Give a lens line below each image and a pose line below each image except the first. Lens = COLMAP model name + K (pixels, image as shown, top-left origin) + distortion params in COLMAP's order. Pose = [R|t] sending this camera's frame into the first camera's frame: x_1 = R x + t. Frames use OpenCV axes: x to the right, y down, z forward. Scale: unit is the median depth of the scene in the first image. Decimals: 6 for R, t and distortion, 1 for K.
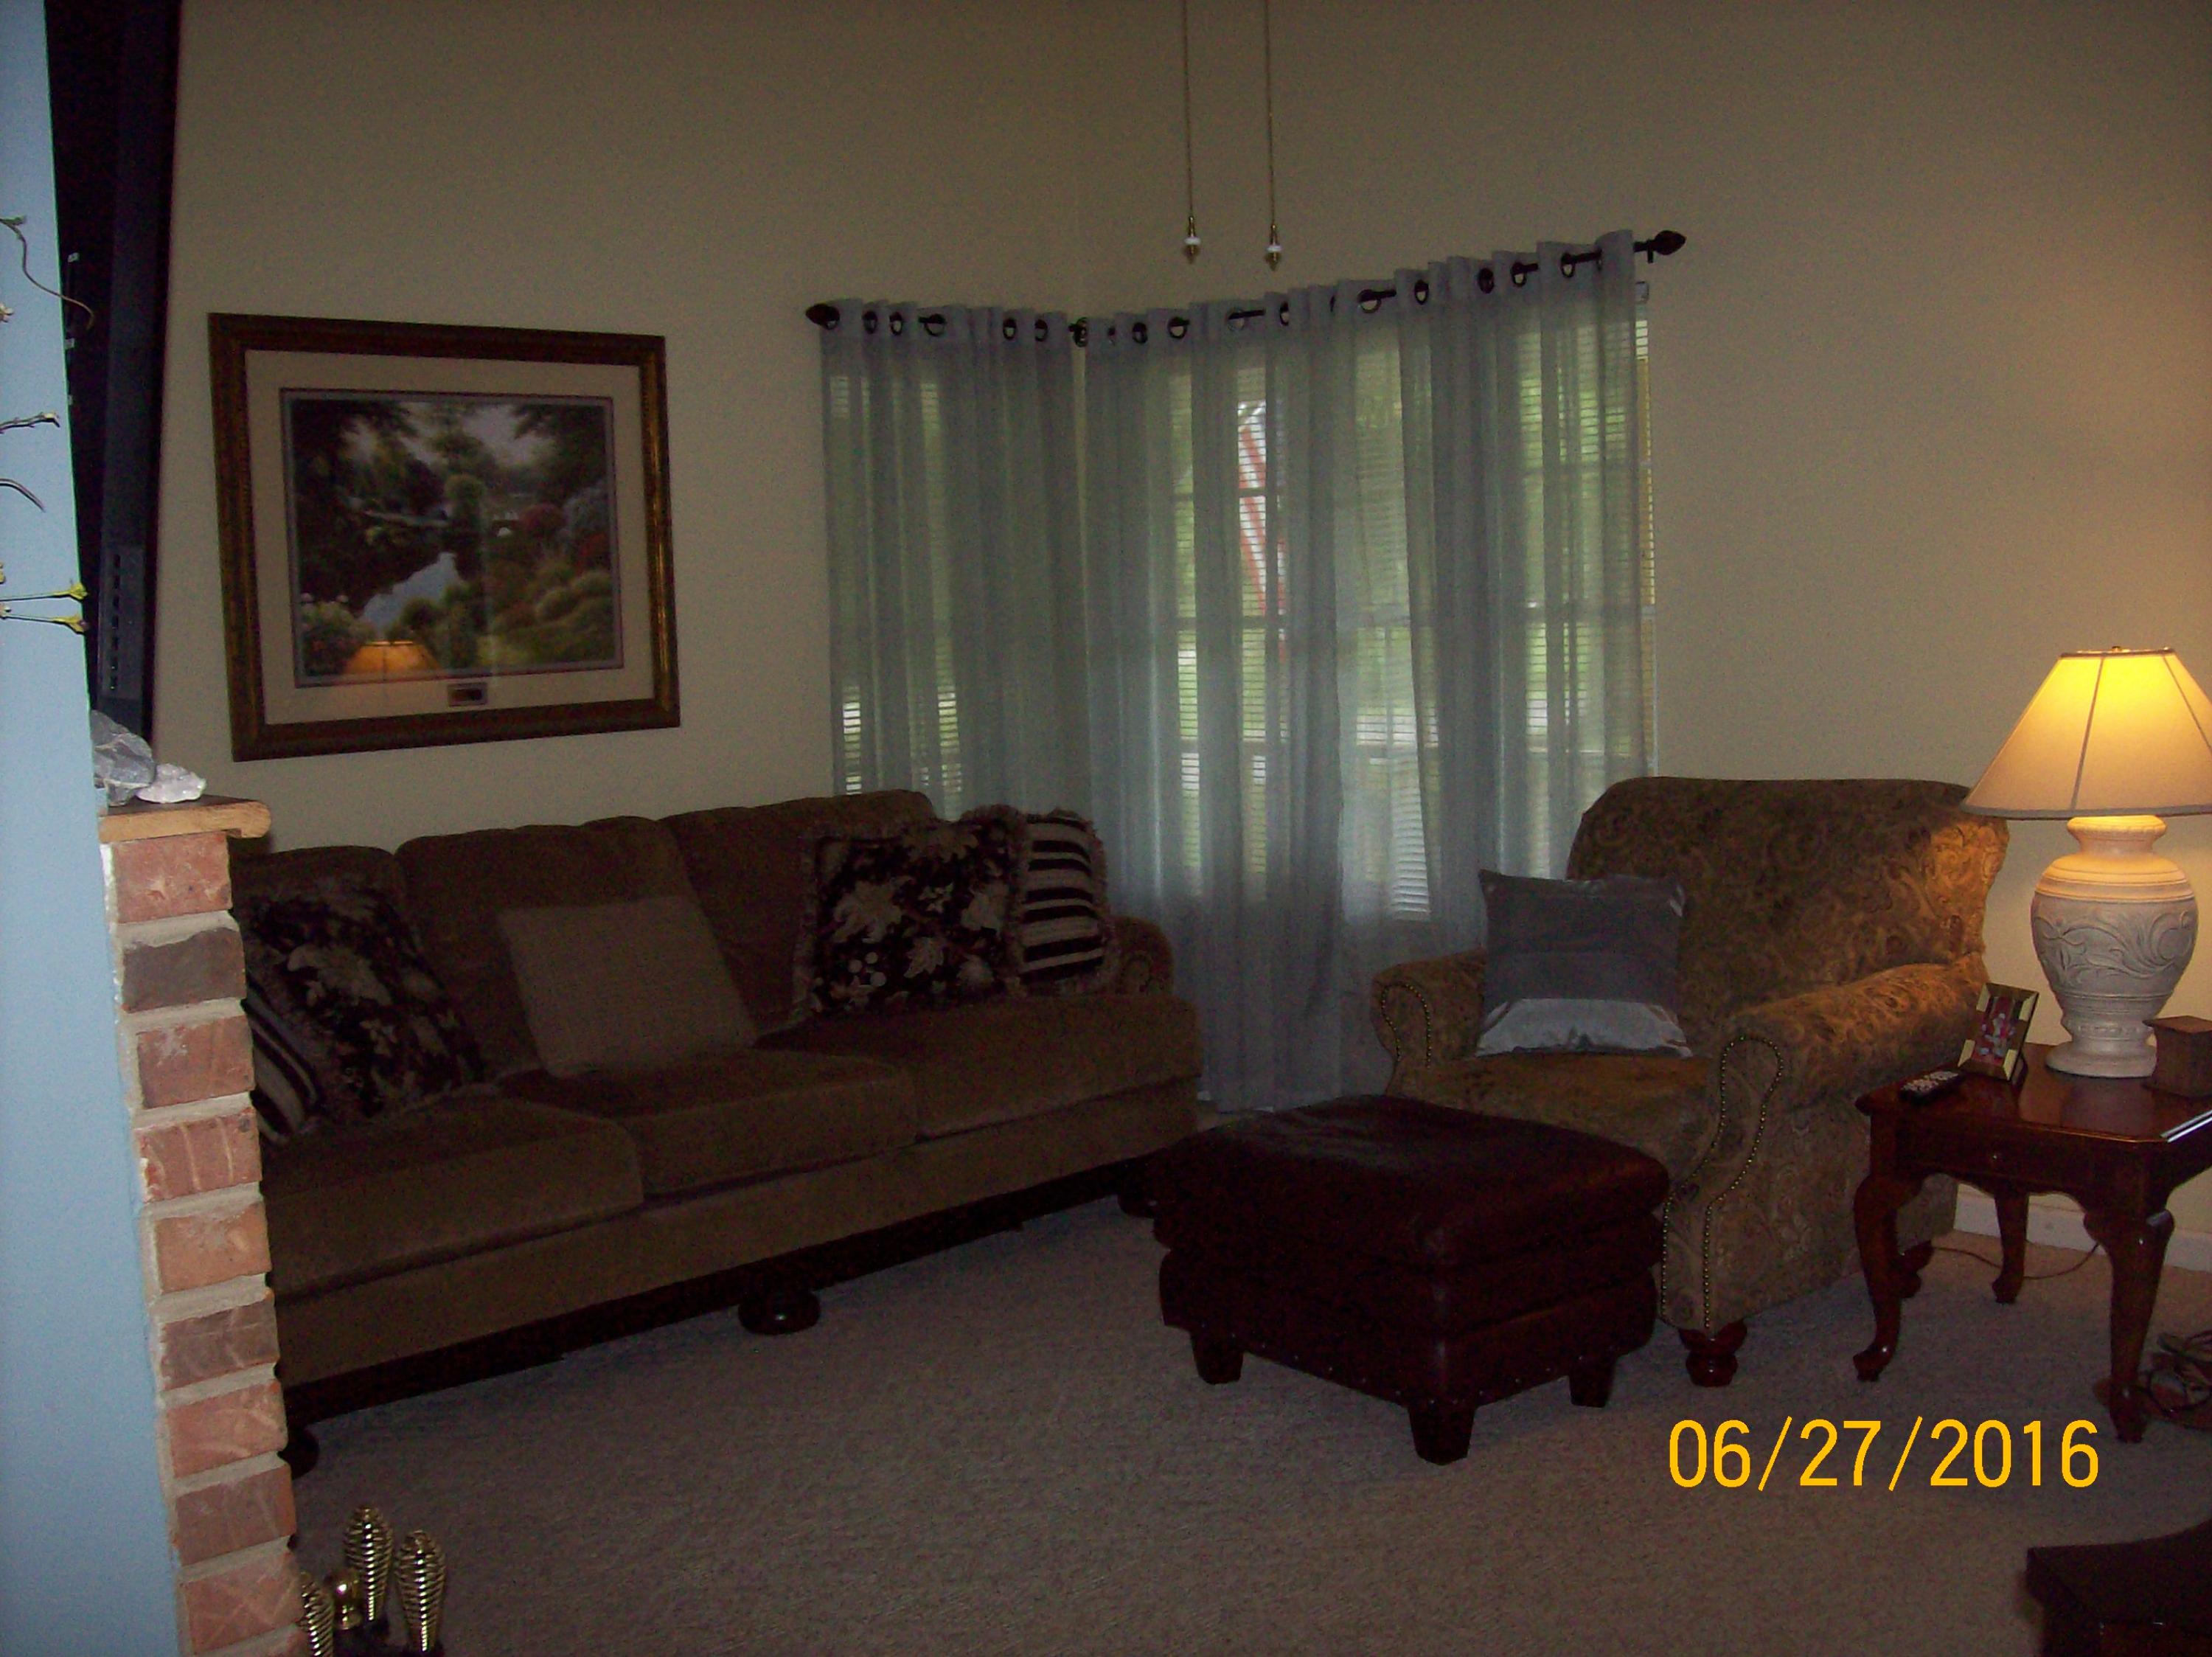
lens RADIAL K [[2295.9, 0, 1106.0], [0, 2295.9, 828.5], [0, 0, 1]] dist [-0.128676, 0.009668]
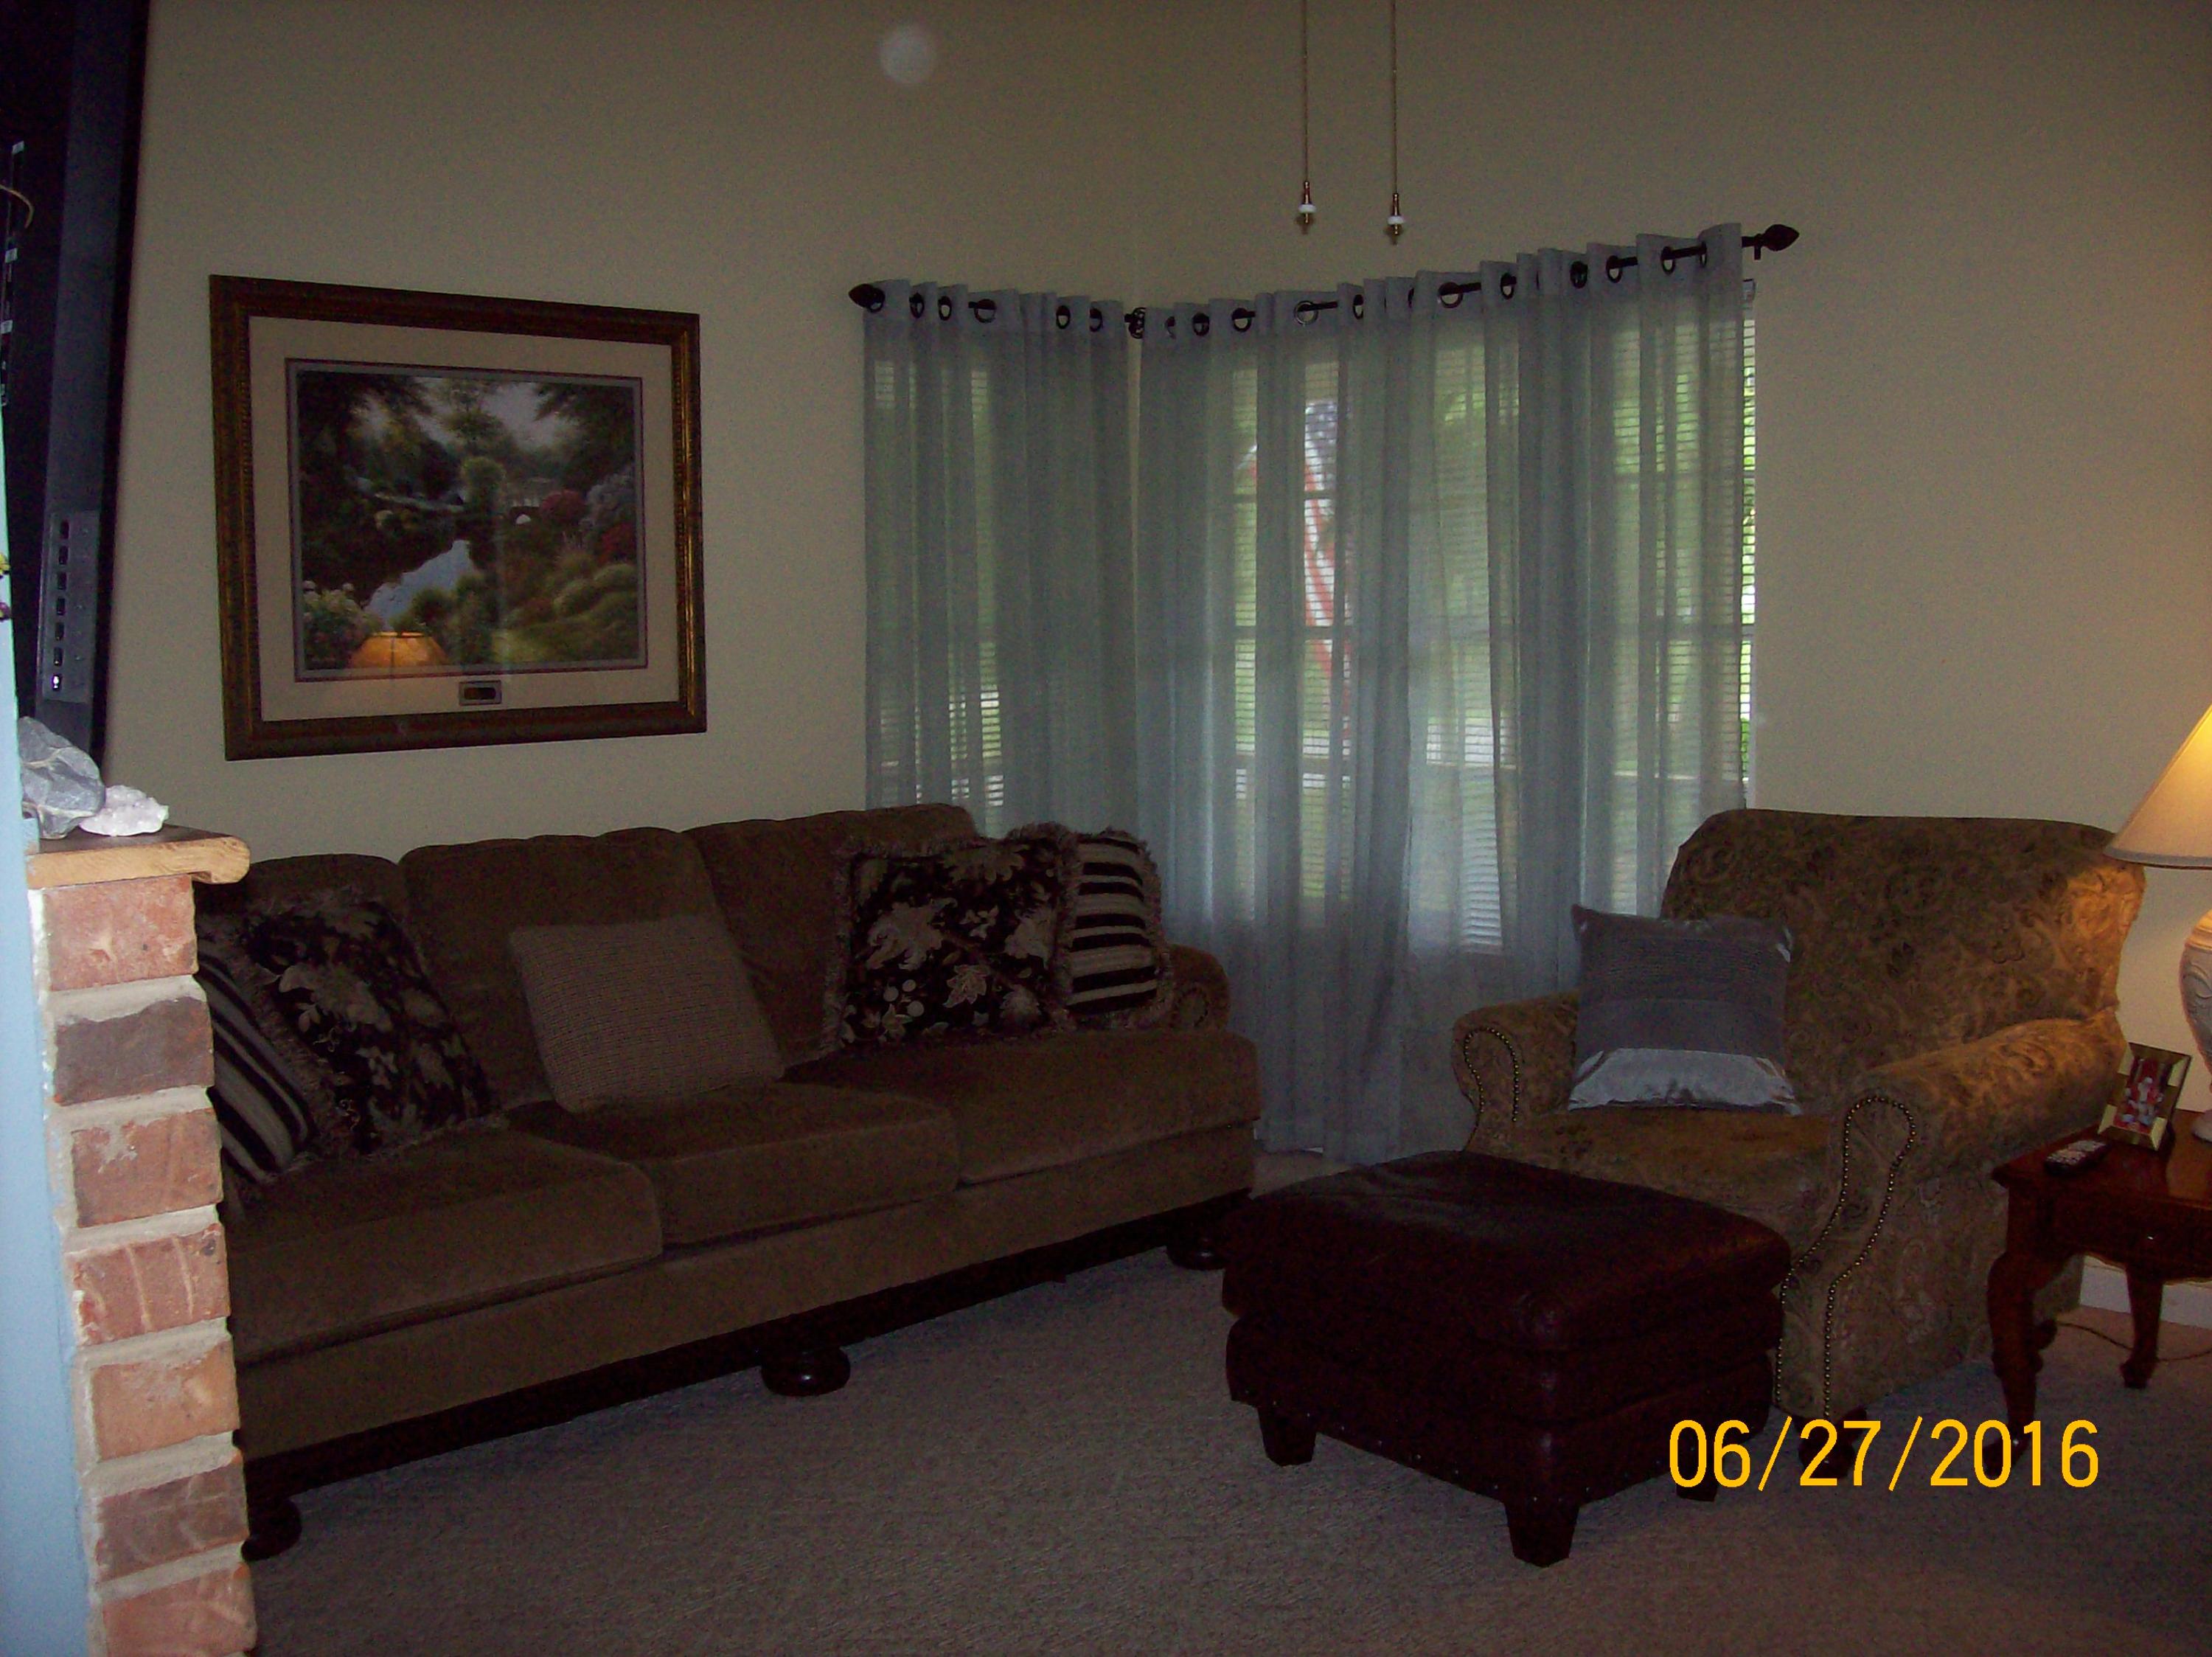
lens RADIAL K [[2294.6, 0, 1112.2], [0, 2294.6, 820.4], [0, 0, 1]] dist [-0.137067, 0.057114]
pose [[0.999773, 0.021186, 0.002365, -0.024887], [-0.021171, 0.999755, -0.006436, -0.006693], [-0.002501, 0.006385, 0.999976, 0.074422]]
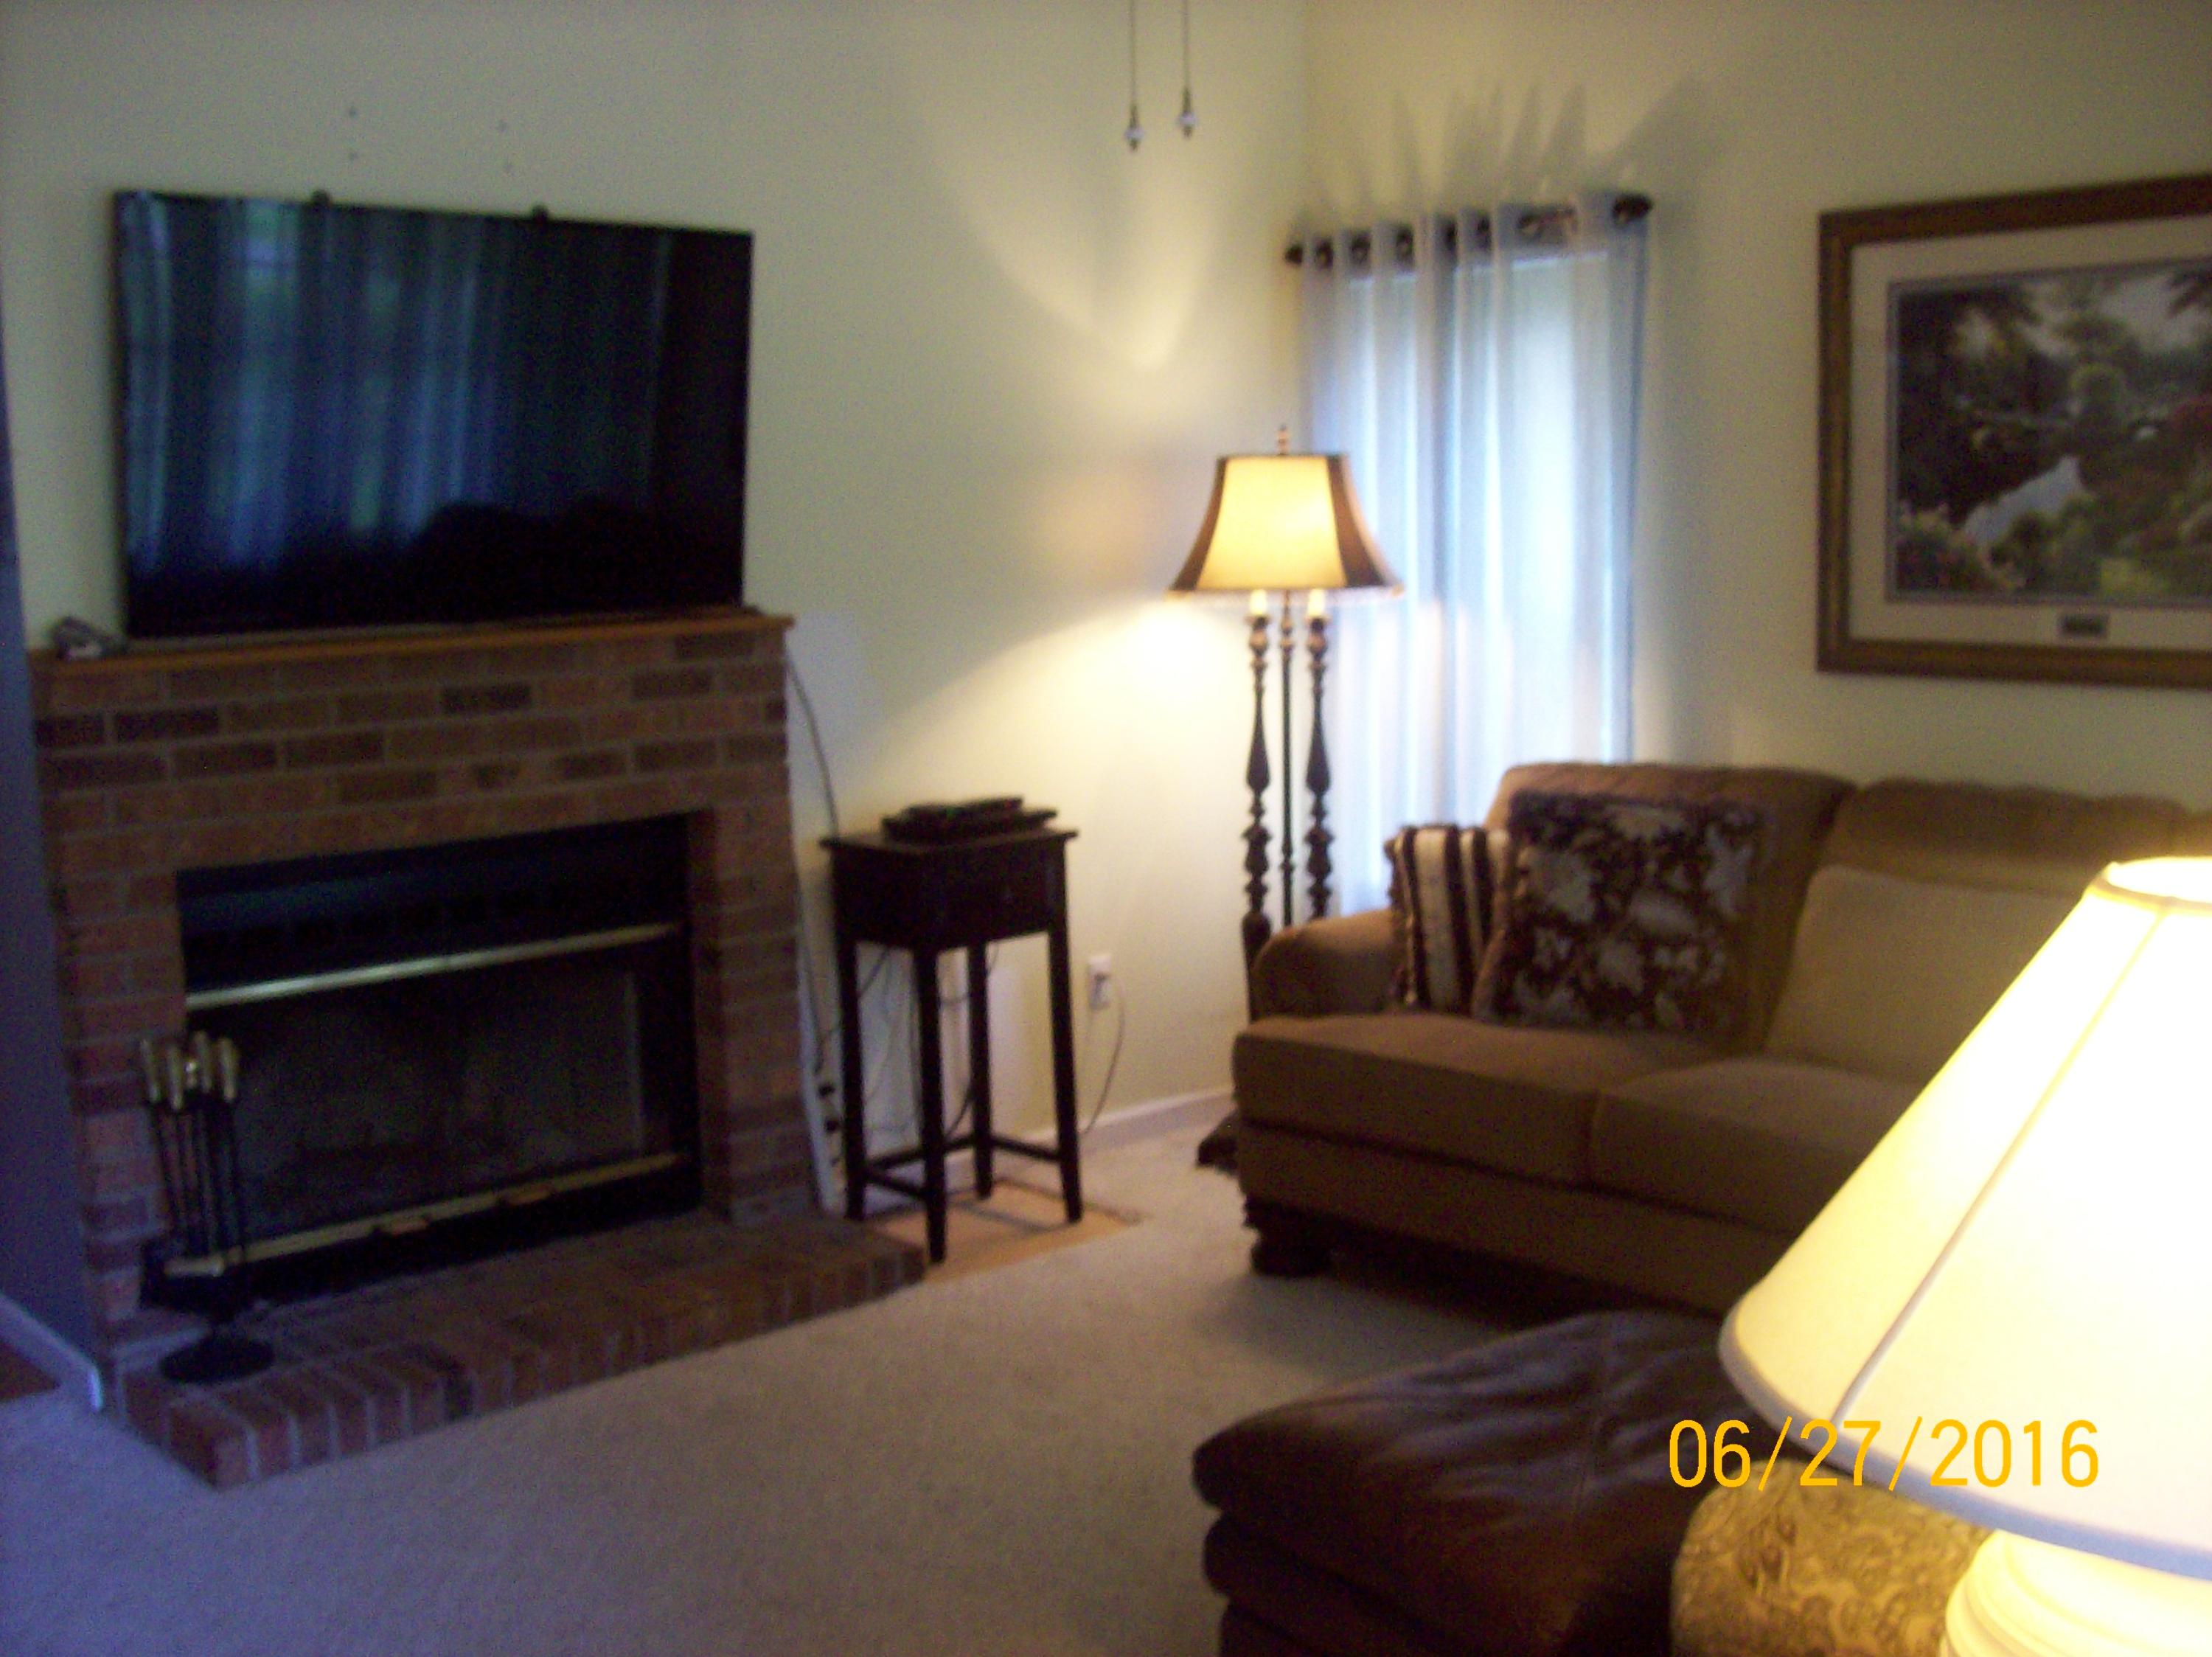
lens RADIAL K [[2295.9, 0, 1106.0], [0, 2295.9, 828.5], [0, 0, 1]] dist [-0.128676, 0.009668]
pose [[-0.055714, 0.173234, -0.983304, 0.616203], [-0.072369, 0.981542, 0.177024, -0.114686], [0.995821, 0.081024, -0.042148, 0.731912]]
